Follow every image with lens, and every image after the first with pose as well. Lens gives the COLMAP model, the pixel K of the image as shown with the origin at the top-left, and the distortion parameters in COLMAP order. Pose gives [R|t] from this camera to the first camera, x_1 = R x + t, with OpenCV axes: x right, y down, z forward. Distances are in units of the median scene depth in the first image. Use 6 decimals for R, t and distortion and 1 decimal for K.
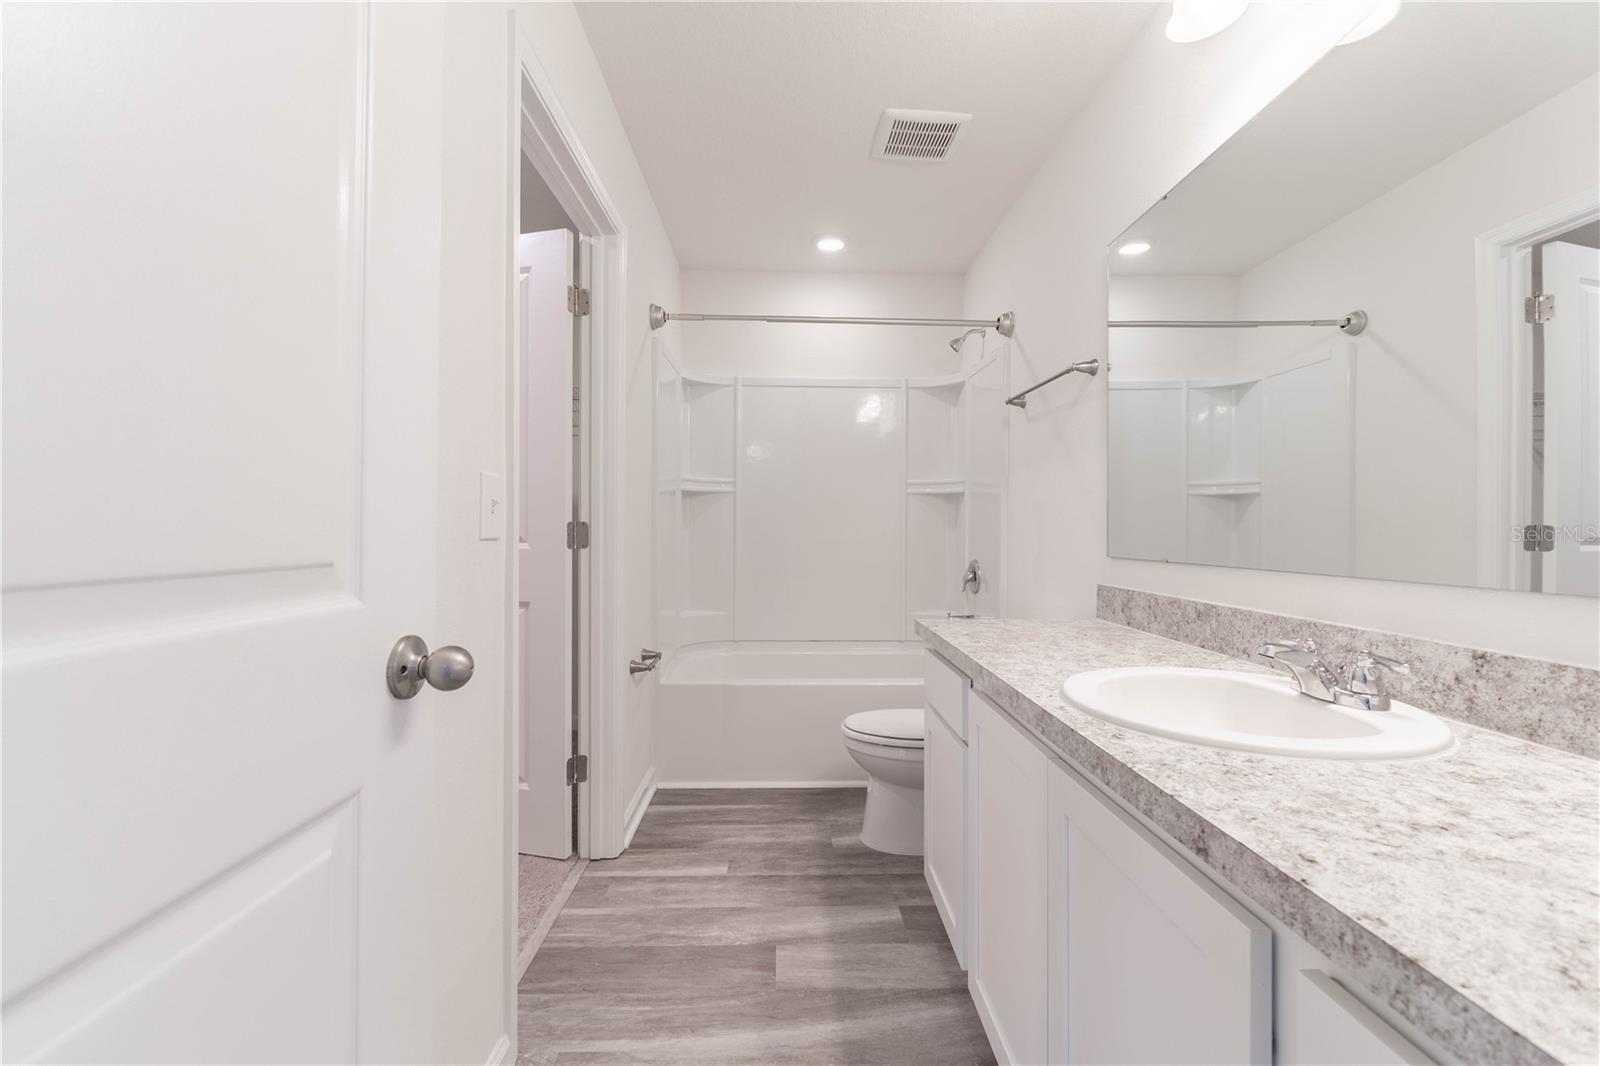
lens RADIAL K [[674.8, 0, 801.8], [0, 674.8, 525.8], [0, 0, 1]] dist [-0.005176, -0.000060]
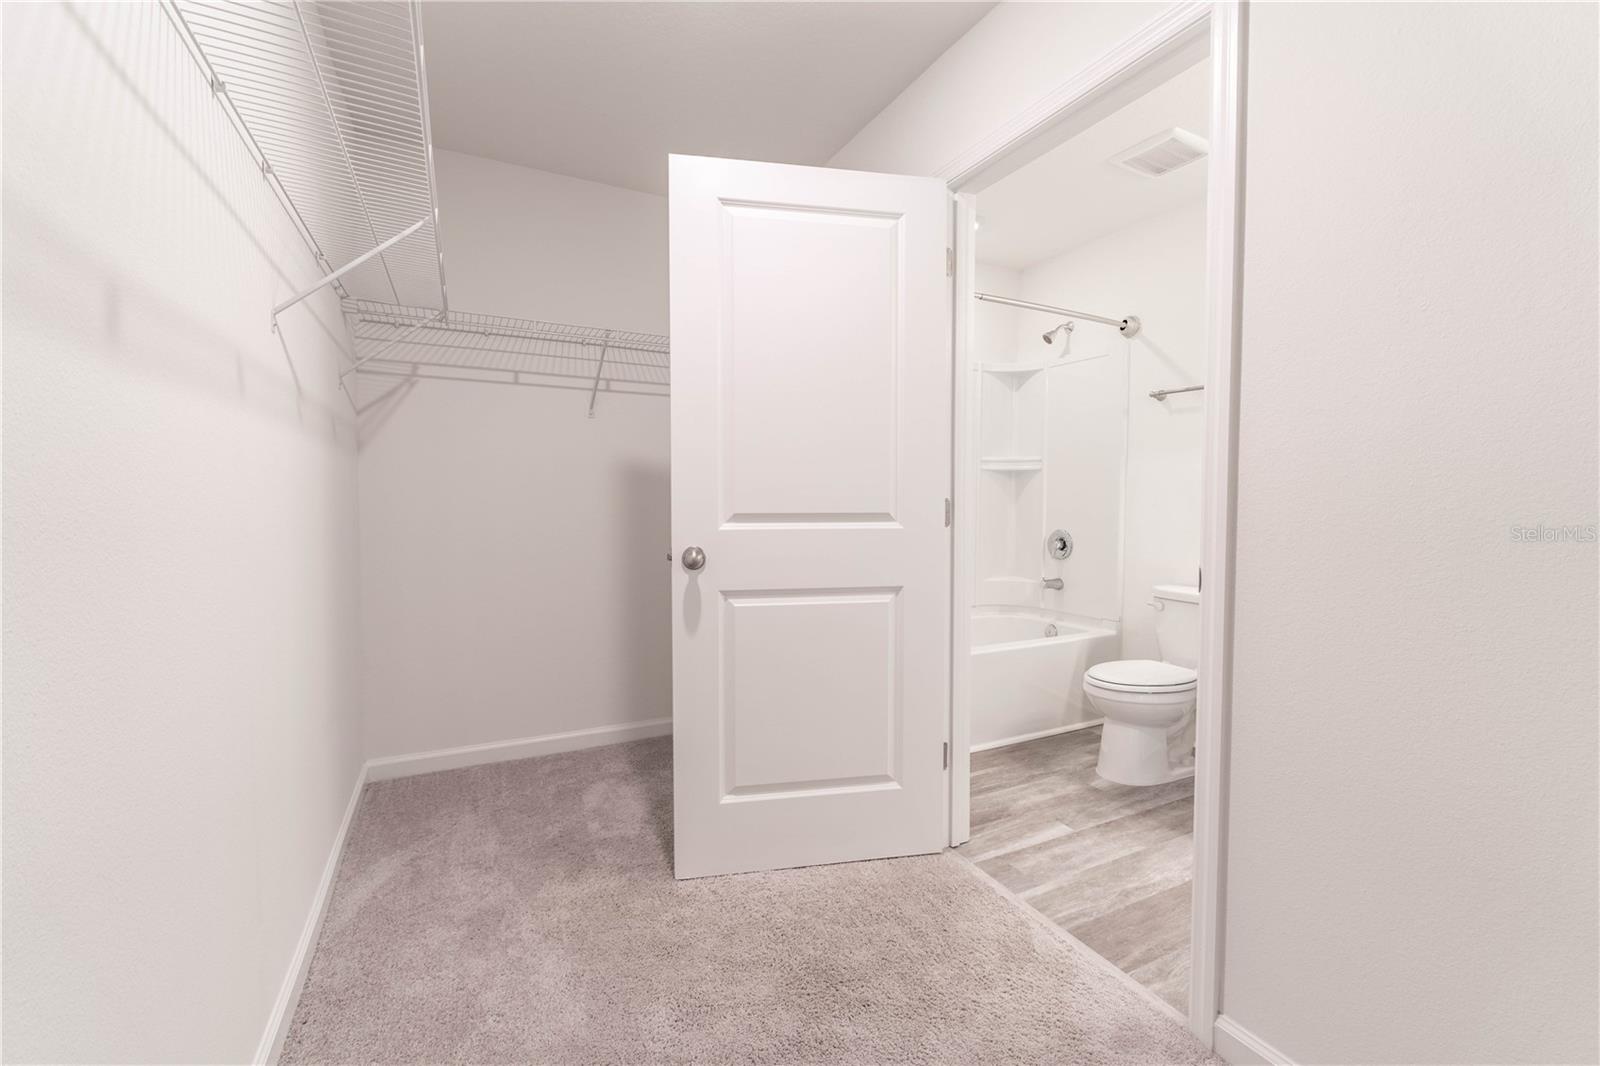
lens RADIAL K [[674.8, 0, 801.8], [0, 674.8, 525.8], [0, 0, 1]] dist [-0.005176, -0.000060]
pose [[0.905147, -0.018705, 0.424688, -0.888786], [0.000214, 0.999051, 0.043546, -0.009145], [-0.425099, -0.039324, 0.904292, 0.226709]]
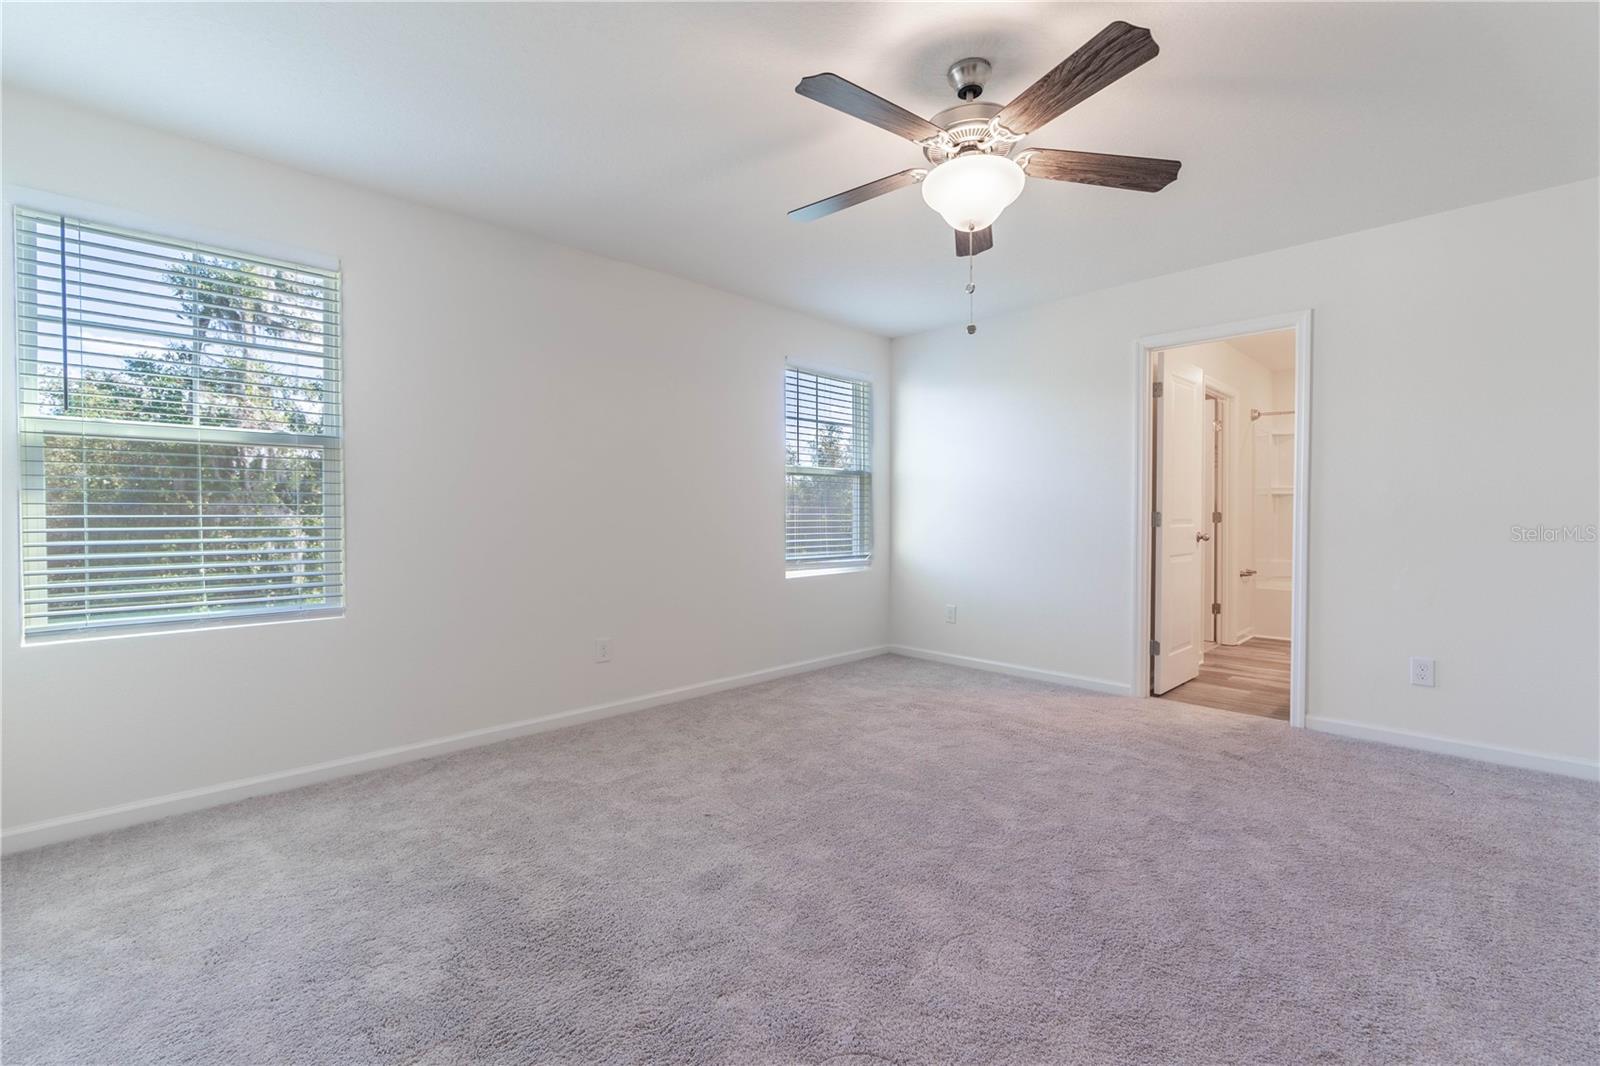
lens RADIAL K [[674.8, 0, 801.8], [0, 674.8, 525.8], [0, 0, 1]] dist [-0.005176, -0.000060]
pose [[0.675365, 0.006757, -0.737452, 0.478621], [0.009016, 0.999808, 0.017418, -0.012263], [0.737428, -0.018413, 0.675174, -1.843394]]
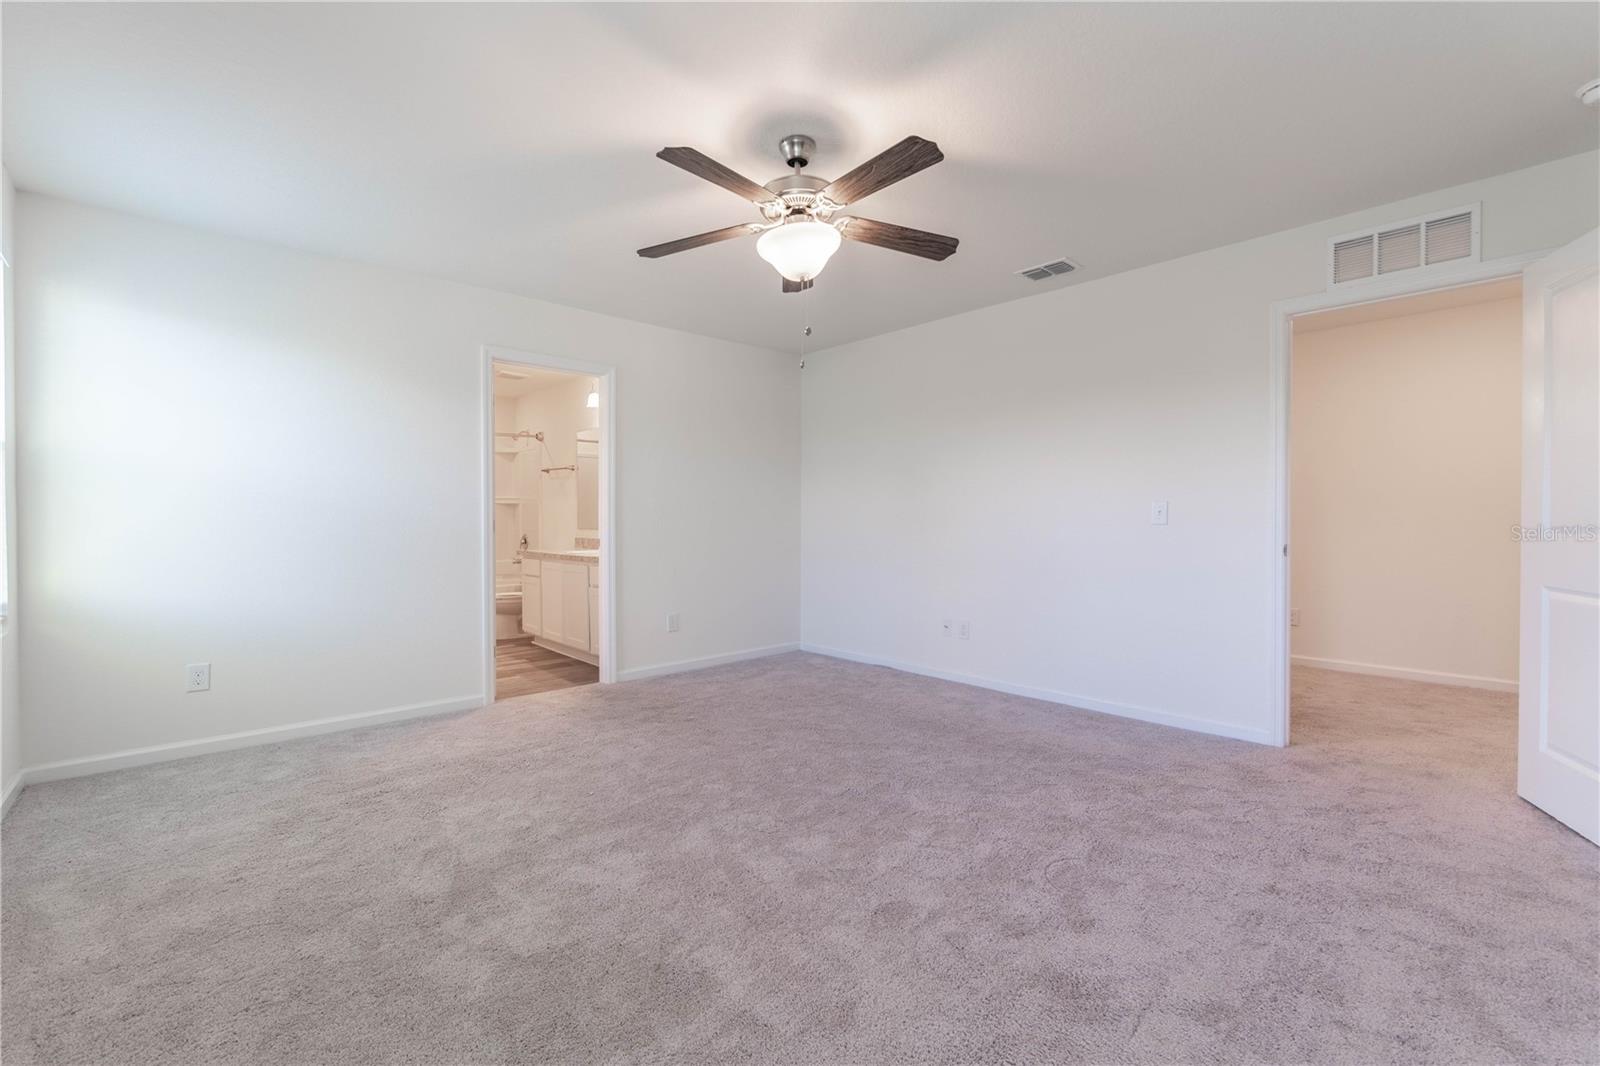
lens RADIAL K [[674.8, 0, 801.8], [0, 674.8, 525.8], [0, 0, 1]] dist [-0.005176, -0.000060]
pose [[0.760552, -0.010302, 0.649196, -0.717138], [-0.000085, 0.999873, 0.015966, -0.019332], [-0.649277, -0.012198, 0.760454, -1.875866]]
